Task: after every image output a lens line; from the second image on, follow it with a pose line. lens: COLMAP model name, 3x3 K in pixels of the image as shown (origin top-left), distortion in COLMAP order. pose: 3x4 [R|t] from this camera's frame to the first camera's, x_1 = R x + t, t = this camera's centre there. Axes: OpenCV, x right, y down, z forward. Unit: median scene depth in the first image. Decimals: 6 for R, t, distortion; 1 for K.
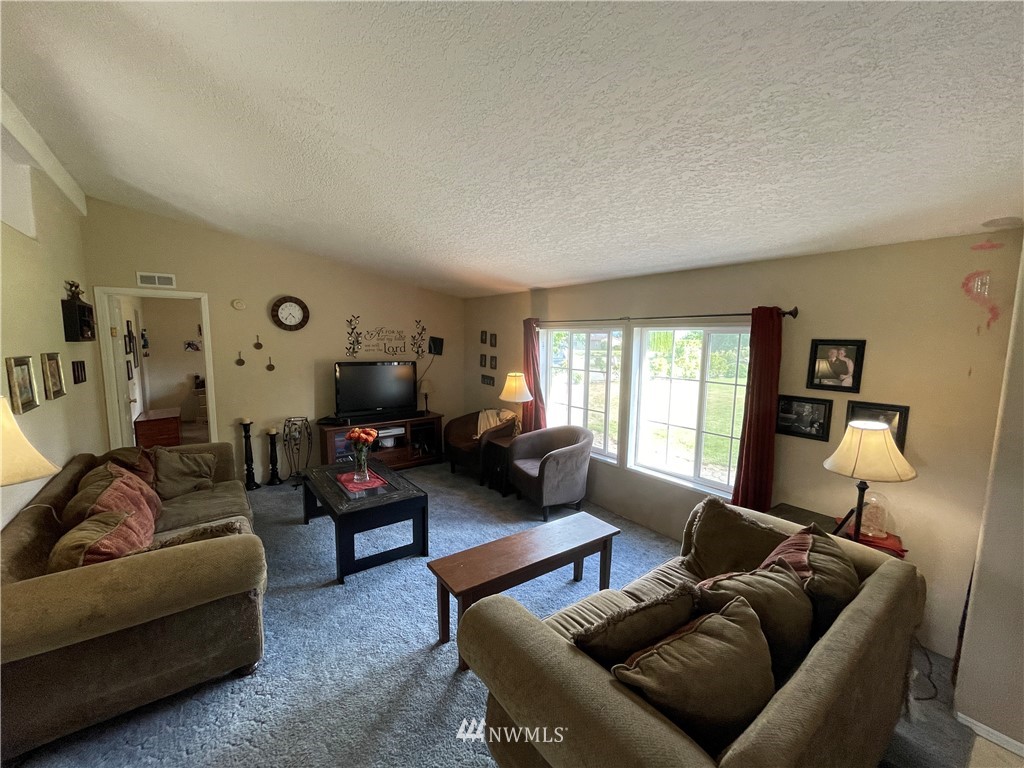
lens RADIAL K [[415.6, 0, 503.6], [0, 415.6, 386.5], [0, 0, 1]] dist [0.000436, -0.003158]
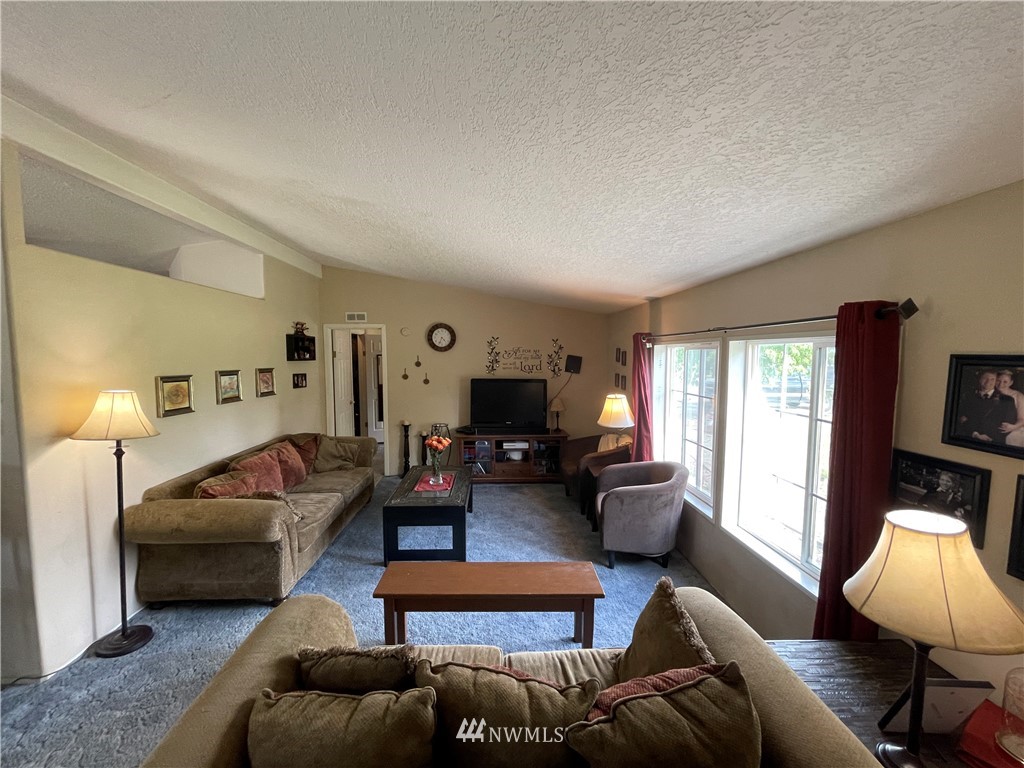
lens RADIAL K [[415.6, 0, 503.6], [0, 415.6, 386.5], [0, 0, 1]] dist [0.000436, -0.003158]
pose [[0.819747, 0.033217, -0.571762, 0.392775], [-0.057913, 0.998007, -0.025051, -0.016003], [0.569791, 0.053648, 0.820037, 0.145696]]
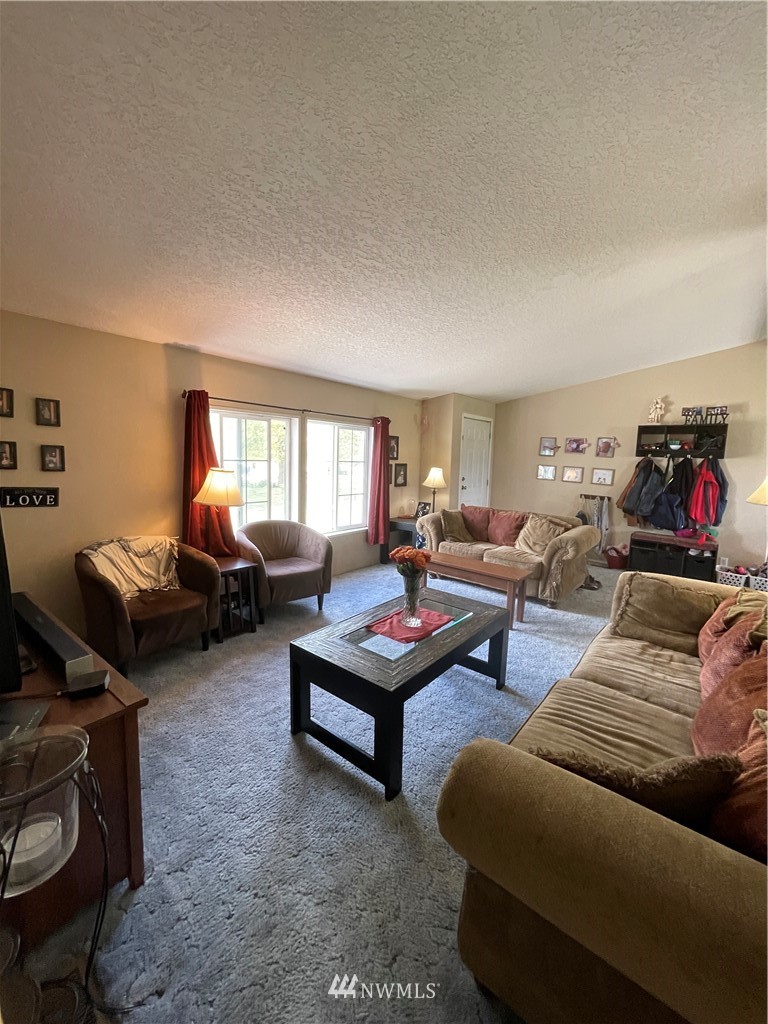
lens RADIAL K [[415.6, 0, 382.6], [0, 415.6, 508.6], [0, 0, 1]] dist [0.000436, -0.003158]
pose [[-0.261293, -0.144670, 0.954357, -0.844704], [0.078107, 0.982294, 0.170289, -0.073041], [-0.962094, 0.119037, -0.245366, 1.051636]]
